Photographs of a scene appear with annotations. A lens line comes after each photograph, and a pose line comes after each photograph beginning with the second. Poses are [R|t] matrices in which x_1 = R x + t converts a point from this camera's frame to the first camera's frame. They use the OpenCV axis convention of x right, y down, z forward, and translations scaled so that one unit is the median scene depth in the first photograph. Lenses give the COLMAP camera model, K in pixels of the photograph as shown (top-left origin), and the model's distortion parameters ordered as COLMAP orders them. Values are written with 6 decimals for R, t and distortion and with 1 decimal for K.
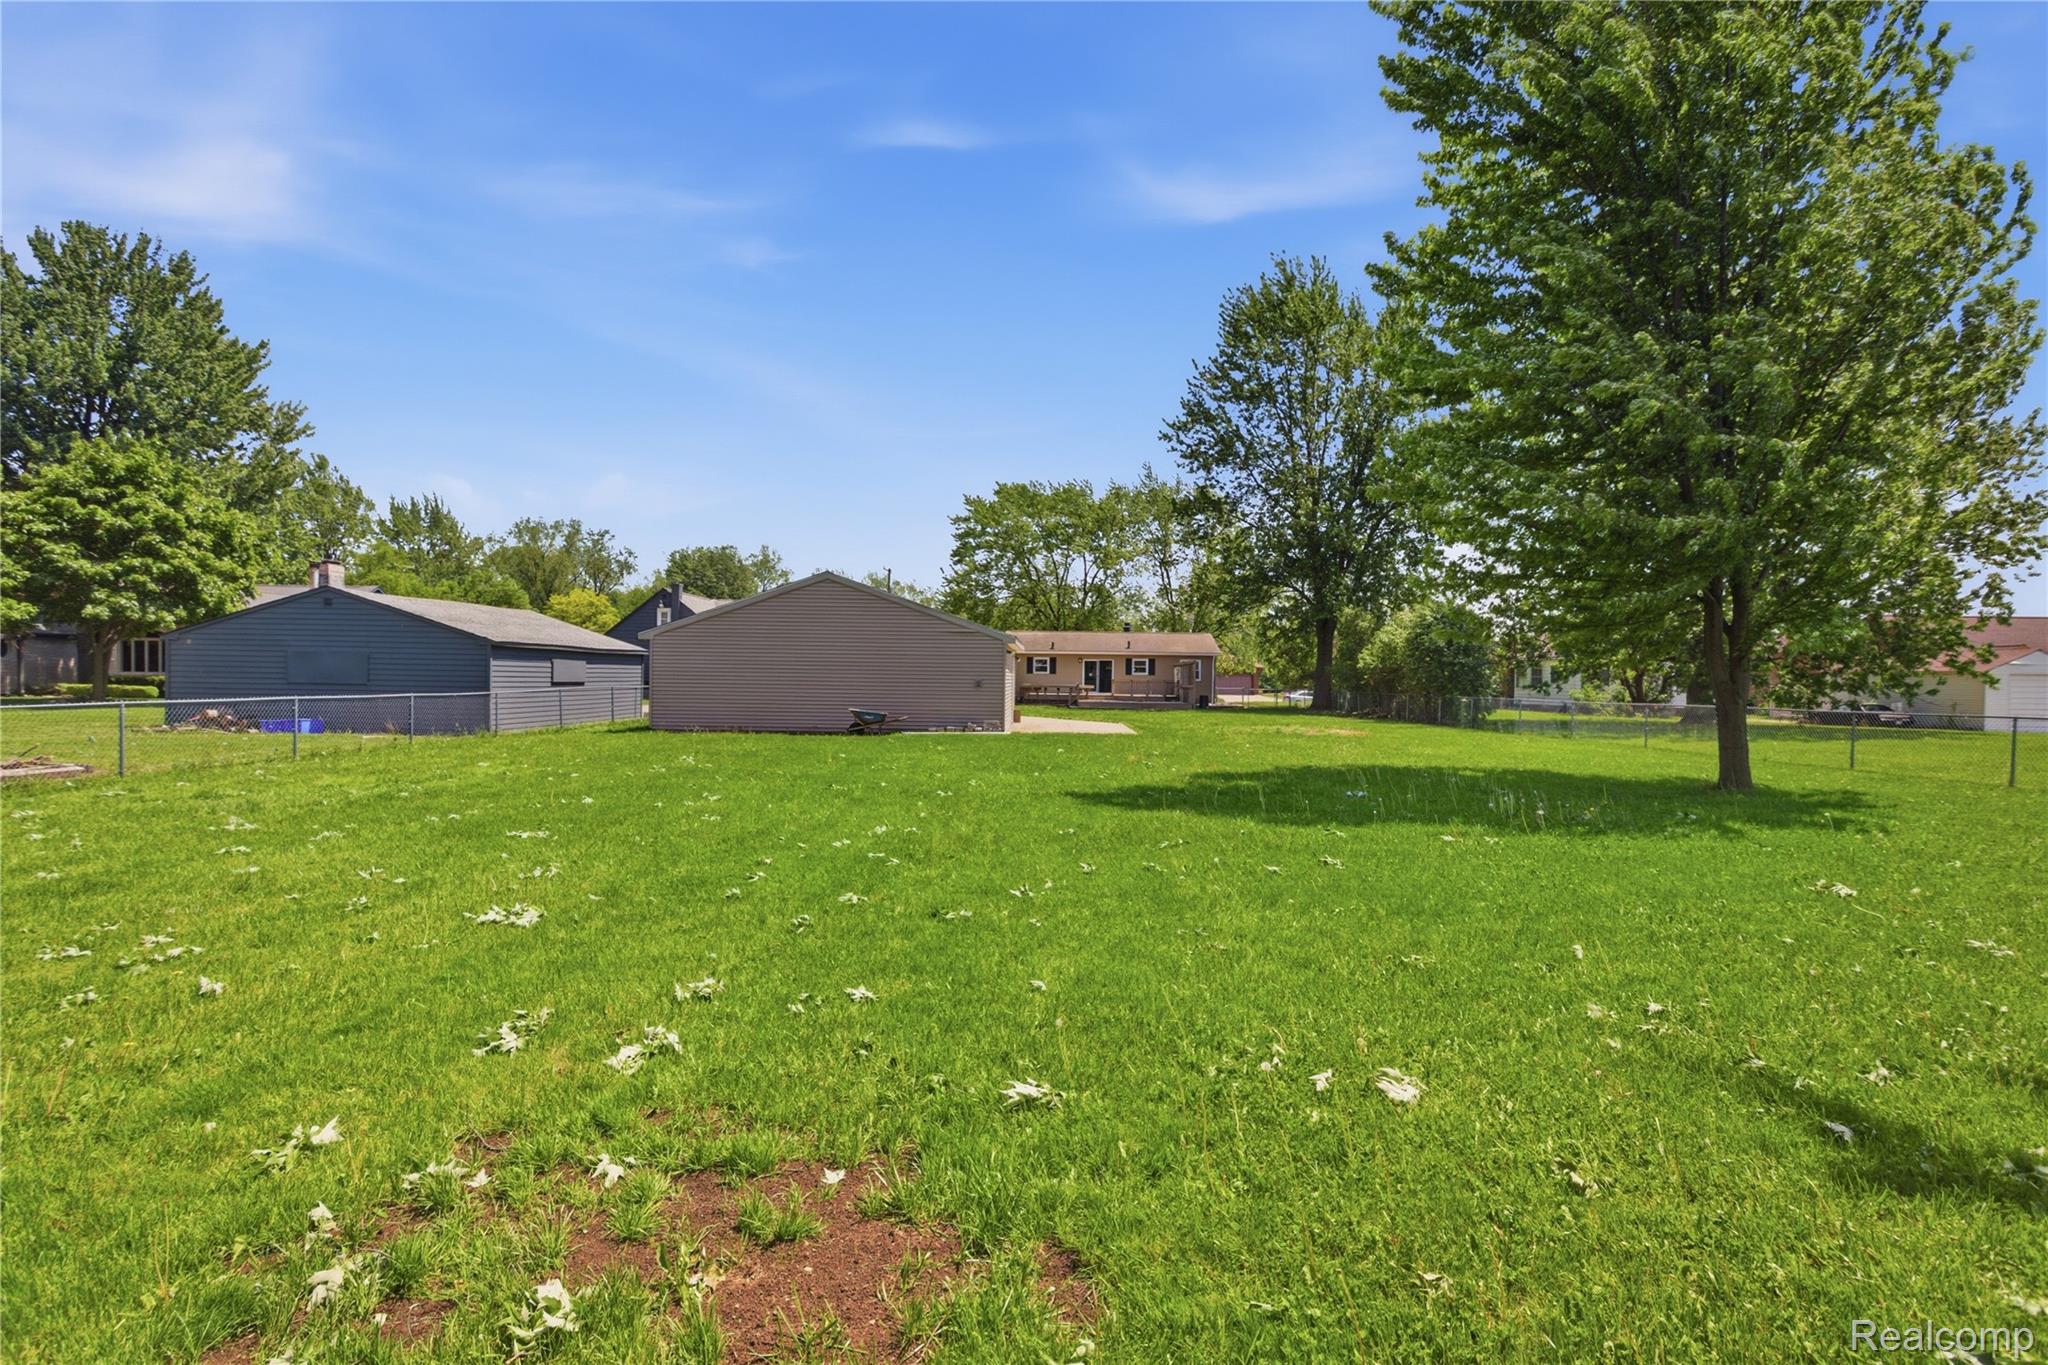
lens RADIAL K [[970.8, 0, 1020.5], [0, 970.8, 658.9], [0, 0, 1]] dist [0.002176, 0.000390]
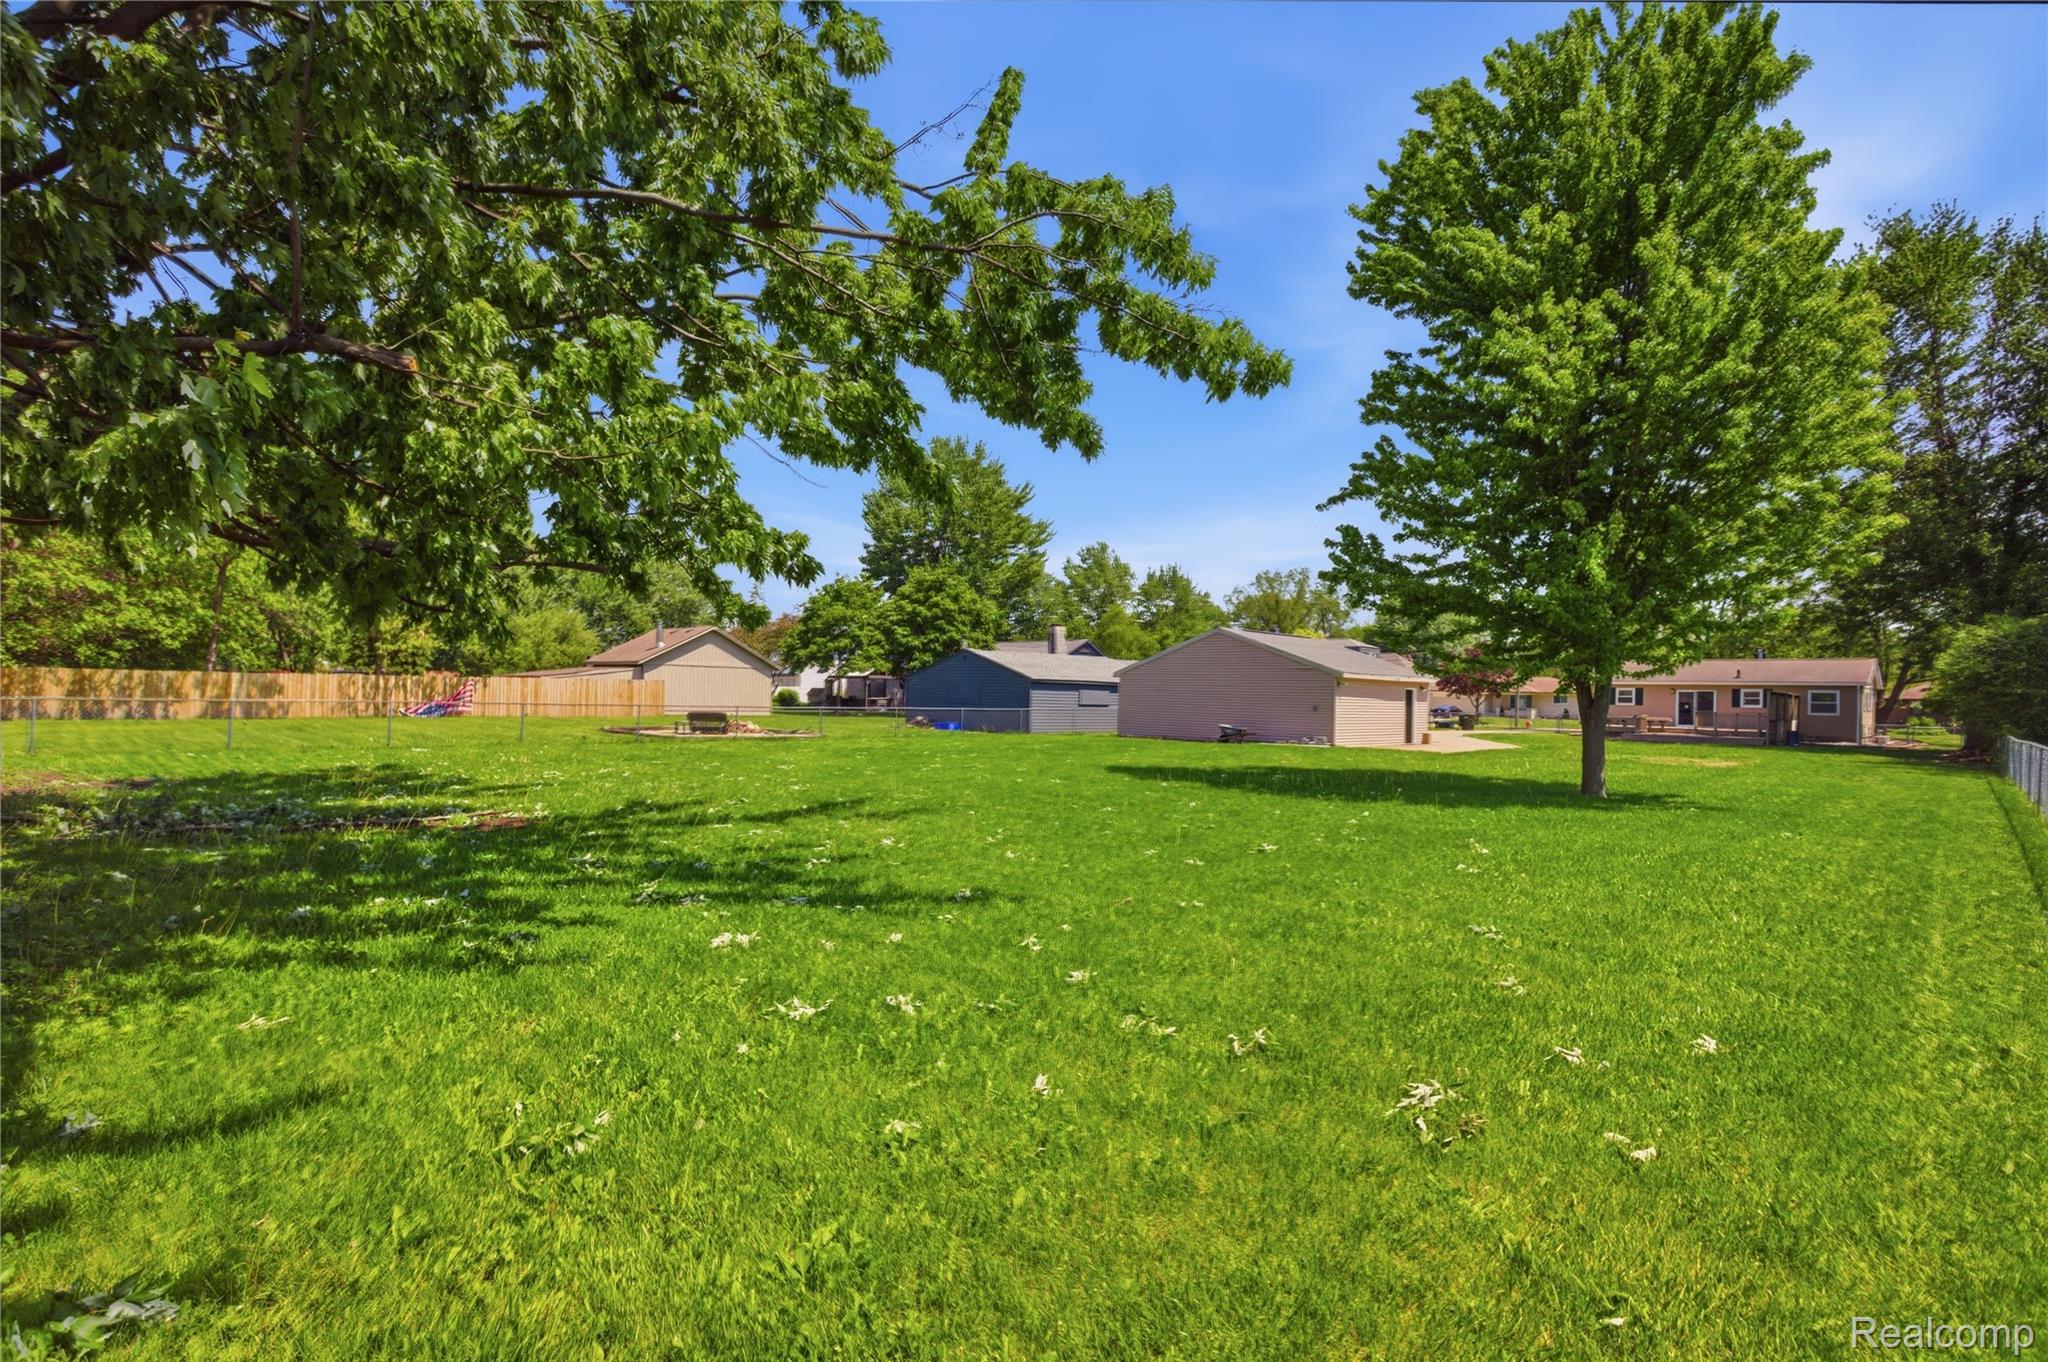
lens RADIAL K [[970.8, 0, 1020.5], [0, 970.8, 657.4], [0, 0, 1]] dist [0.002176, 0.000390]
pose [[0.716642, -0.027080, -0.696915, 0.339510], [0.001838, 0.999316, -0.036940, 0.003169], [0.697439, 0.025192, 0.716201, -0.114460]]
